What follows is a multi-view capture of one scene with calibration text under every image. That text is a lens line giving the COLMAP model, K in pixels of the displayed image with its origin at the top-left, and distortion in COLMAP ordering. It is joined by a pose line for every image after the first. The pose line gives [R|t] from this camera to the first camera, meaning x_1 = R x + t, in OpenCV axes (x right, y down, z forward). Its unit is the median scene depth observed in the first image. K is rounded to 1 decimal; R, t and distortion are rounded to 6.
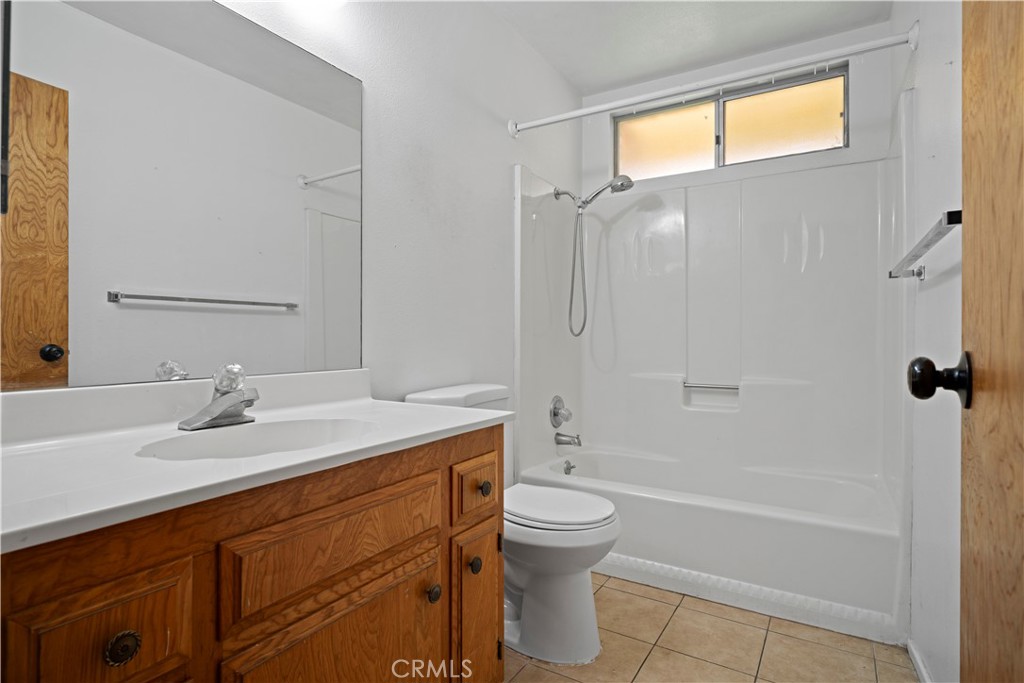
lens RADIAL K [[532.1, 0, 510.0], [0, 532.1, 339.4], [0, 0, 1]] dist [-0.002296, -0.000650]
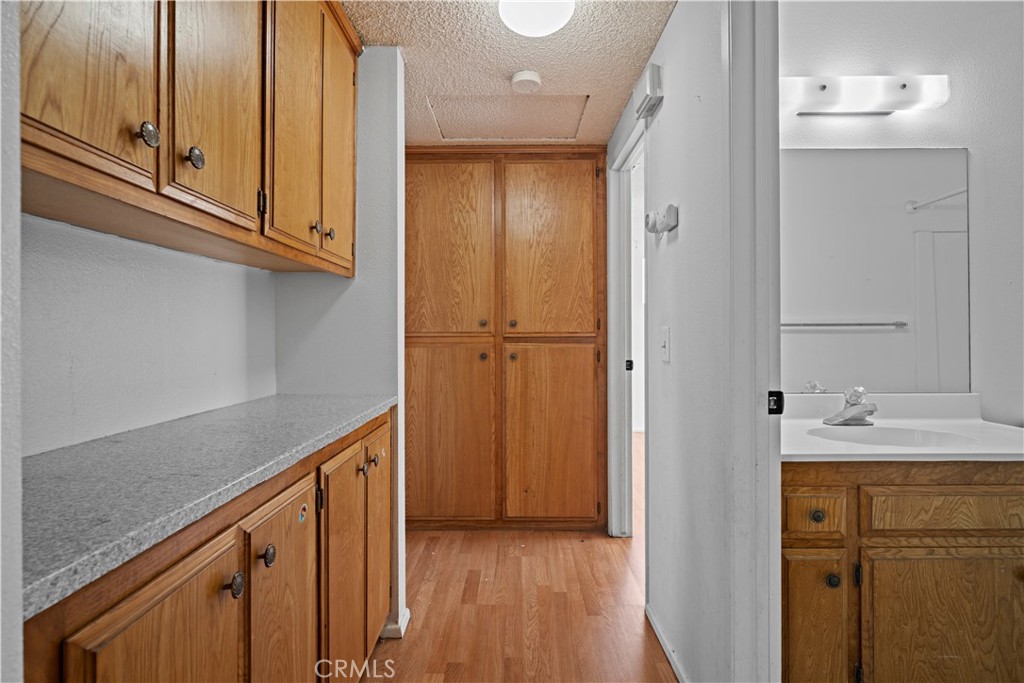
lens RADIAL K [[524.1, 0, 506.0], [0, 524.1, 332.5], [0, 0, 1]] dist [0.000595, -0.000186]
pose [[0.510986, -0.010031, -0.859530, 0.350261], [0.001991, 0.999943, -0.010486, -0.124591], [0.859587, 0.003647, 0.510977, -0.860368]]
